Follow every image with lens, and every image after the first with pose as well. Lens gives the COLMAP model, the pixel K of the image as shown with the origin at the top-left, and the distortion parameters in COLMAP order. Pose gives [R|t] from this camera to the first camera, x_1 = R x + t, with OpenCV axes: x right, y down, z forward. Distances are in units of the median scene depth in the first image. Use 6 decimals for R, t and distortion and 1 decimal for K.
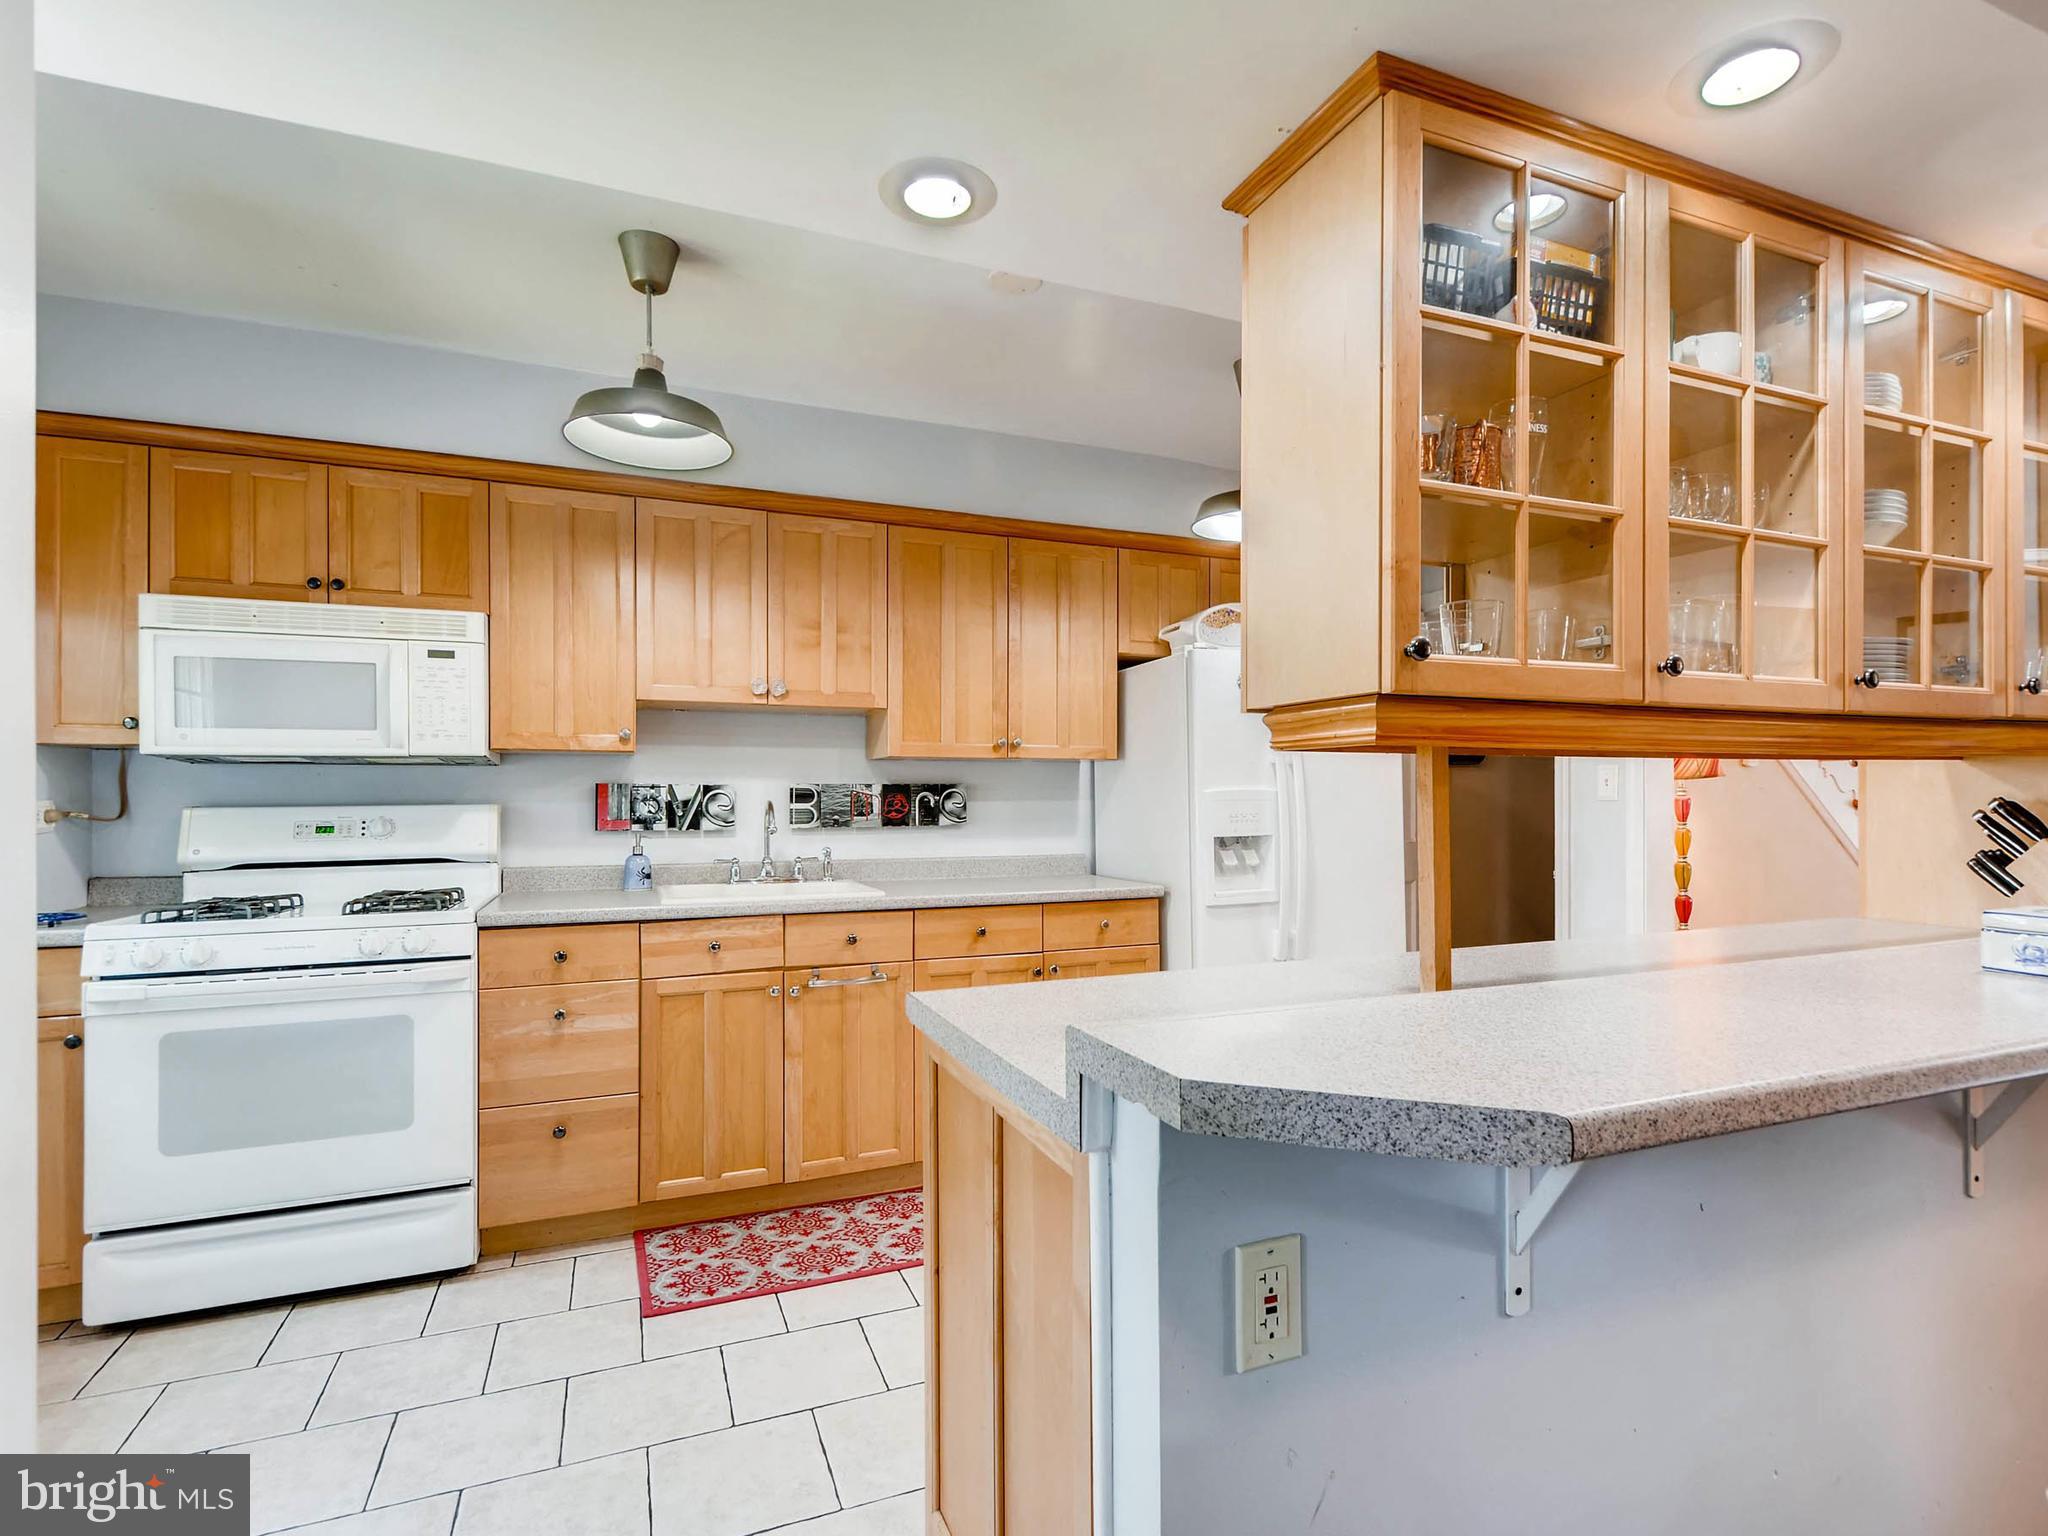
lens RADIAL K [[1006.4, 0, 1029.8], [0, 1006.4, 783.6], [0, 0, 1]] dist [0.003209, 0.000109]
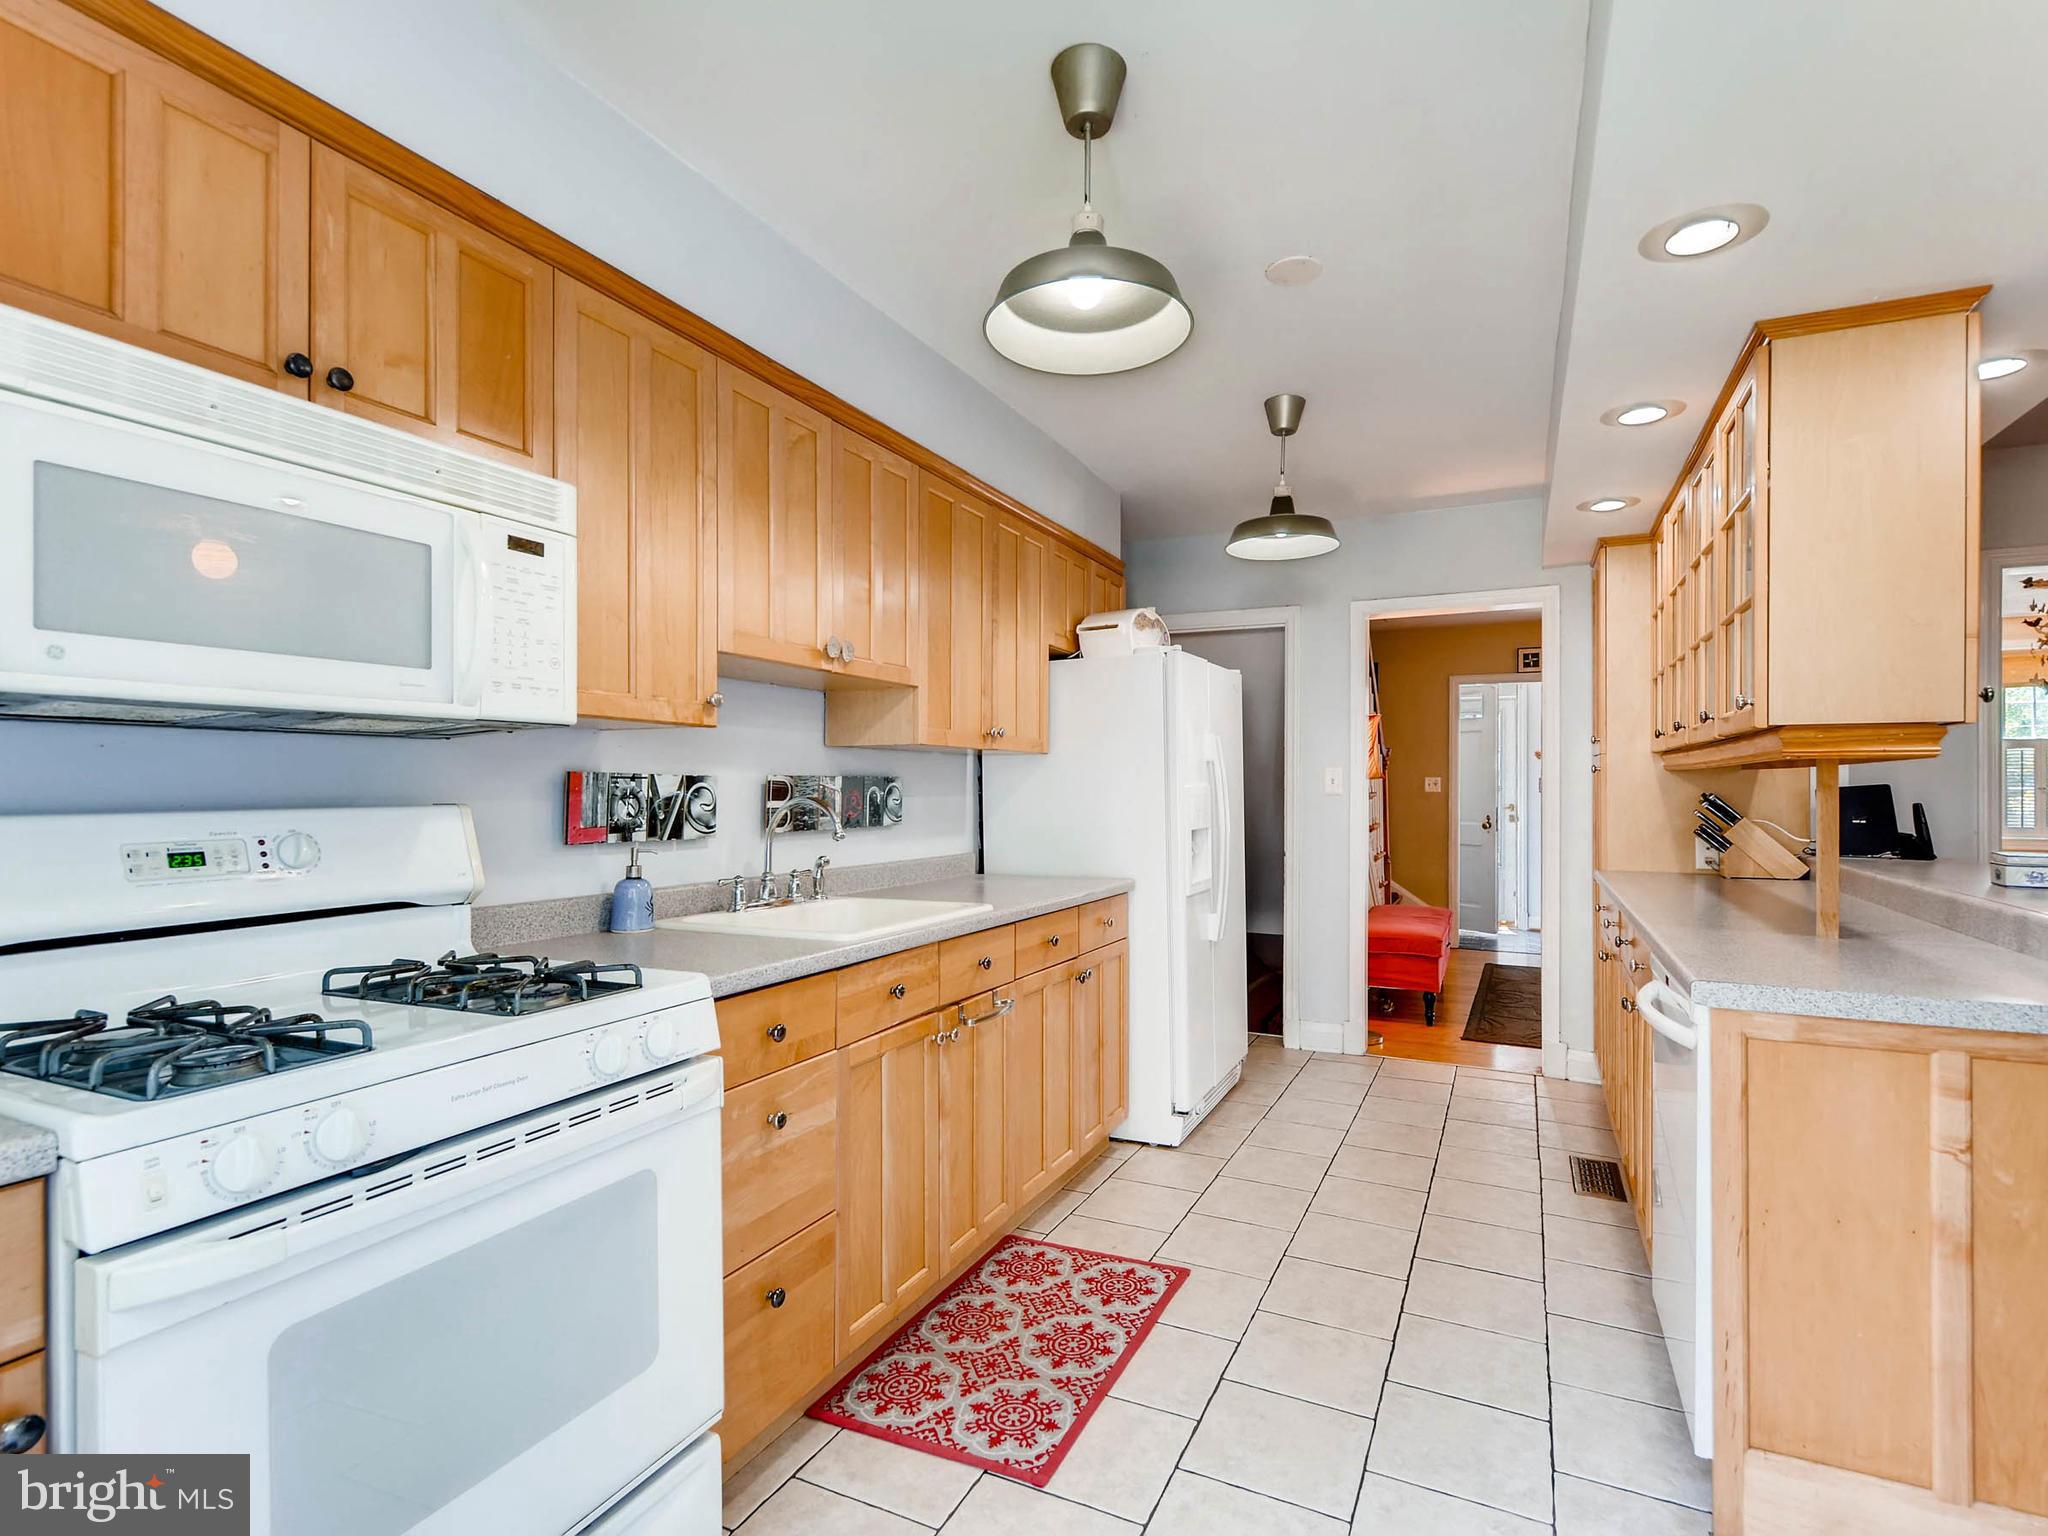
lens RADIAL K [[1006.4, 0, 1028.6], [0, 1006.4, 776.7], [0, 0, 1]] dist [0.003209, 0.000109]
pose [[0.748062, 0.009696, 0.663558, -0.634564], [-0.008790, 0.999950, -0.004702, 0.003389], [-0.663571, -0.002315, 0.748110, 0.317825]]
